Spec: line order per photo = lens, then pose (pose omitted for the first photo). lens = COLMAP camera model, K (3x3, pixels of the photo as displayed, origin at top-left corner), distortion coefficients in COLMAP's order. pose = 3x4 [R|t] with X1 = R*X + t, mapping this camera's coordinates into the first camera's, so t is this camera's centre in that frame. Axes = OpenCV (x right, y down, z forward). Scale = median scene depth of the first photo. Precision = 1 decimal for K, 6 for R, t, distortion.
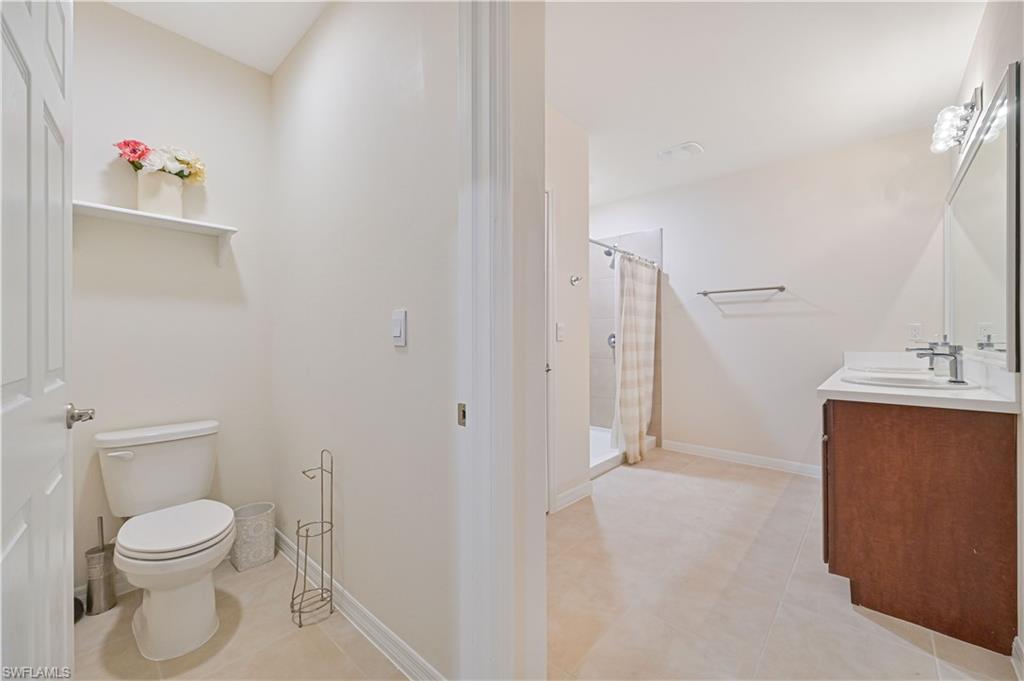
lens RADIAL K [[411.9, 0, 512.3], [0, 411.9, 335.0], [0, 0, 1]] dist [0.012801, -0.000668]
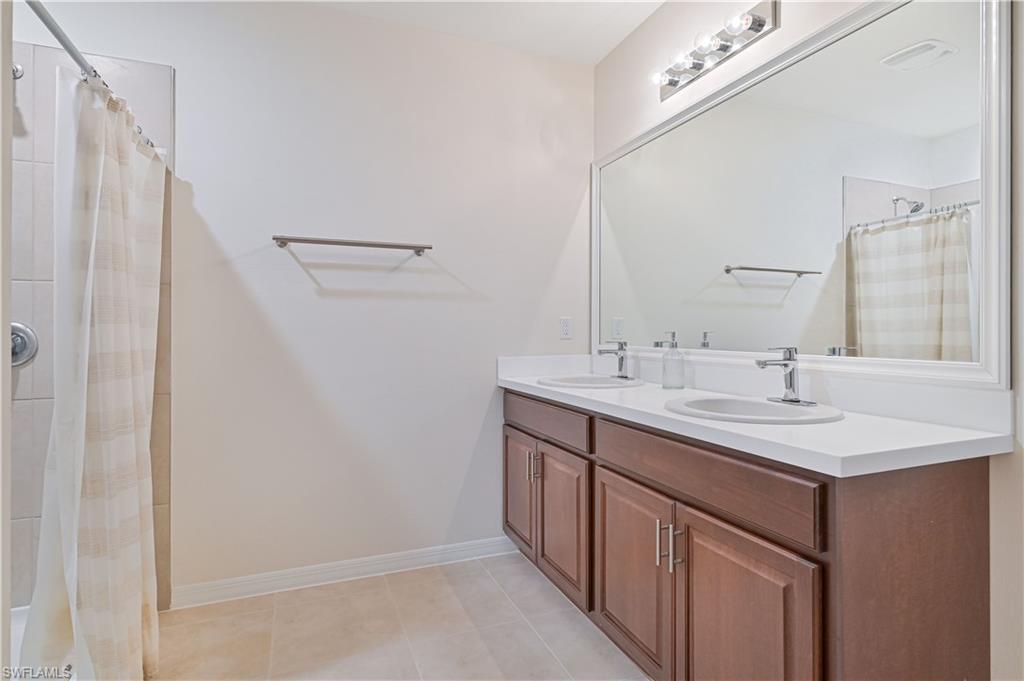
lens RADIAL K [[542.8, 0, 511.4], [0, 542.8, 337.3], [0, 0, 1]] dist [-0.000247, -0.000549]
pose [[0.444540, -0.008443, 0.895719, 0.035700], [-0.002502, 0.999940, 0.010667, -0.000375], [-0.895756, -0.006983, 0.444492, 0.509767]]
